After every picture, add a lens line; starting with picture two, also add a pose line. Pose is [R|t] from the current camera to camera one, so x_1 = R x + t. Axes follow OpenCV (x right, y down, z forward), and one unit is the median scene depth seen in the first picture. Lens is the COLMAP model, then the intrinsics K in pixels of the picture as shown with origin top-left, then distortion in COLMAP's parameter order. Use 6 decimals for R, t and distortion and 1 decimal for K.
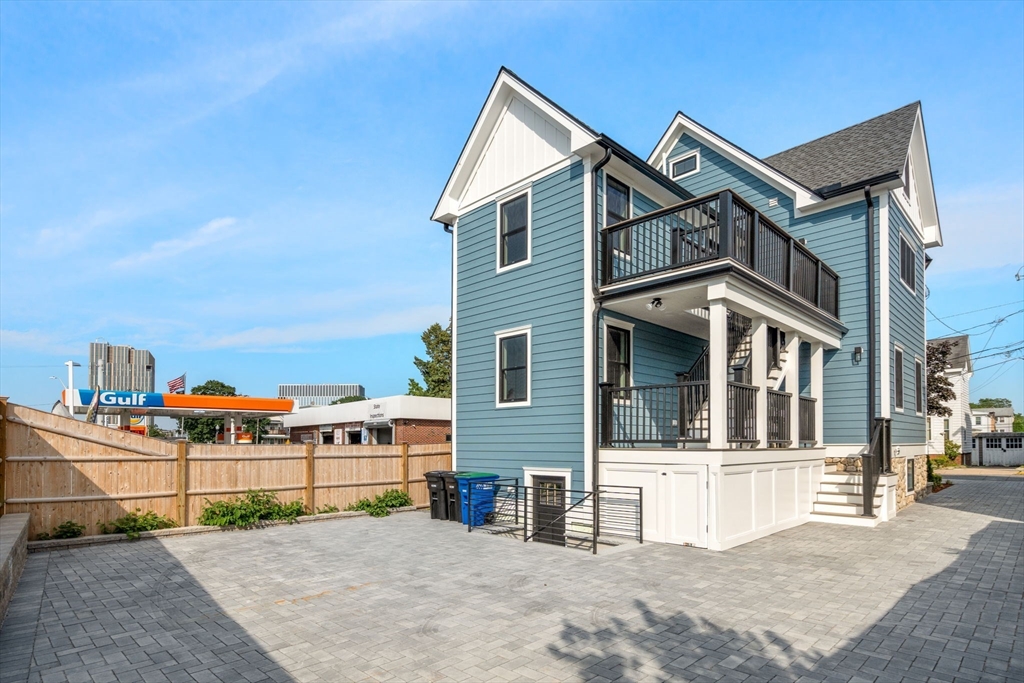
lens RADIAL K [[540.7, 0, 509.9], [0, 540.7, 436.9], [0, 0, 1]] dist [-0.002900, -0.000305]
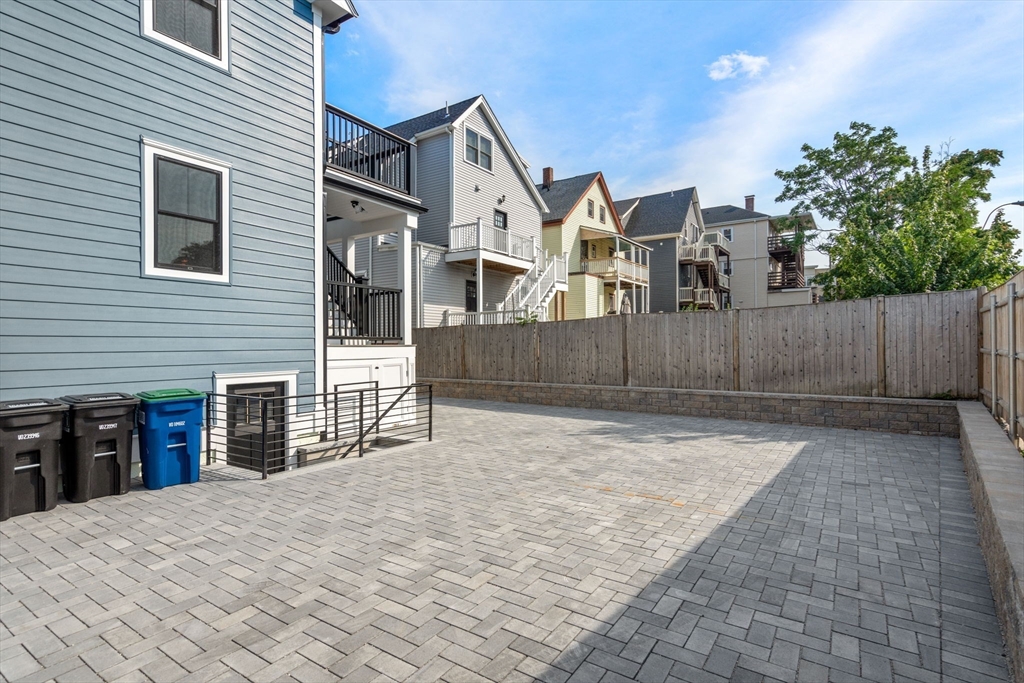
lens RADIAL K [[510.4, 0, 512.0], [0, 510.4, 341.5], [0, 0, 1]] dist [0.001218, 0.000358]
pose [[-0.190986, 0.008932, 0.981552, -0.696679], [-0.008773, 0.999903, -0.010805, 0.021035], [-0.981554, -0.010674, -0.190889, 0.818948]]
